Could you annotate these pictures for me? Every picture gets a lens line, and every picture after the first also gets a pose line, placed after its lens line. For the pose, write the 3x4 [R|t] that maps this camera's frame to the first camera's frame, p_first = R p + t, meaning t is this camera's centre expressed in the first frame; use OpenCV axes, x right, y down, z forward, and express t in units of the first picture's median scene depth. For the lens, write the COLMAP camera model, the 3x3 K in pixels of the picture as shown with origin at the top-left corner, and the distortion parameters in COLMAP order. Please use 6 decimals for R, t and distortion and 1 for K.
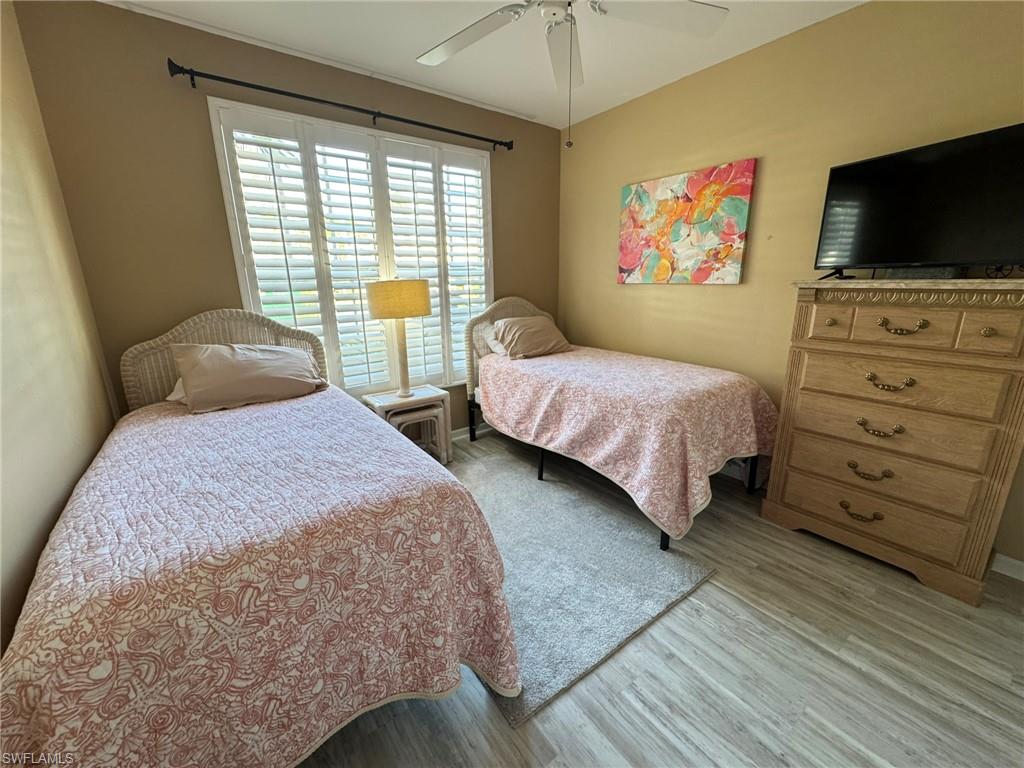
lens RADIAL K [[409.4, 0, 512.3], [0, 409.4, 382.1], [0, 0, 1]] dist [-0.002438, 0.000446]
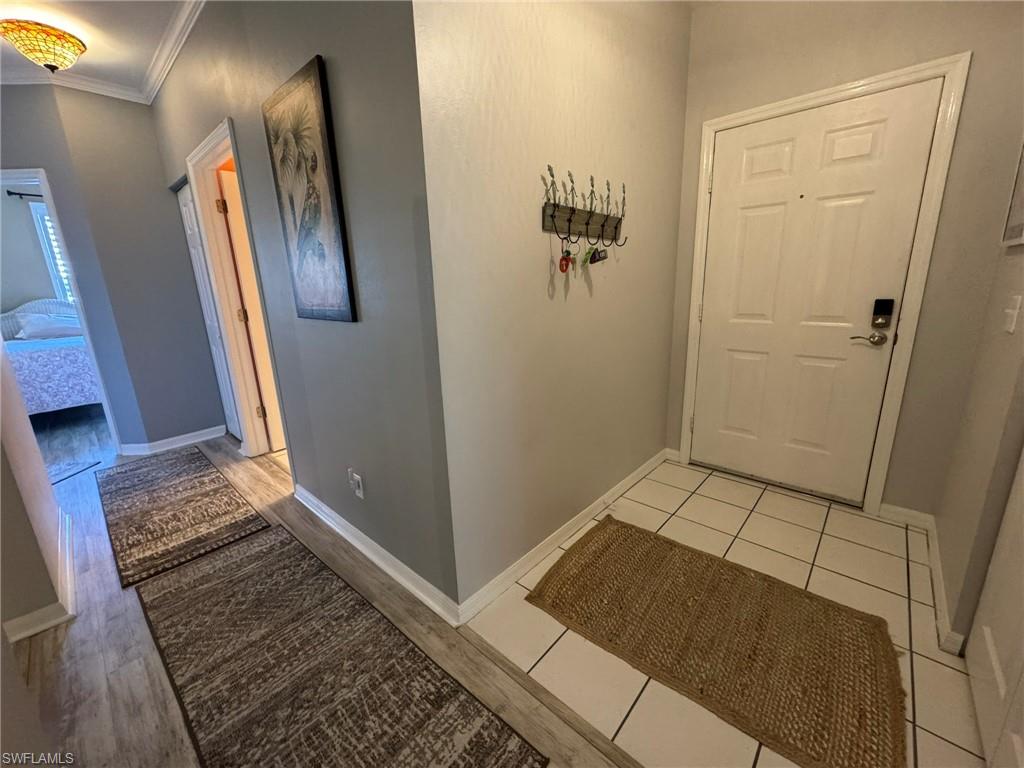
lens RADIAL K [[409.4, 0, 512.3], [0, 409.4, 382.1], [0, 0, 1]] dist [-0.002438, 0.000446]
pose [[0.982167, -0.064265, 0.176689, 2.925390], [0.066022, 0.997810, -0.004076, 0.968076], [-0.176040, 0.015668, 0.984258, -3.461403]]
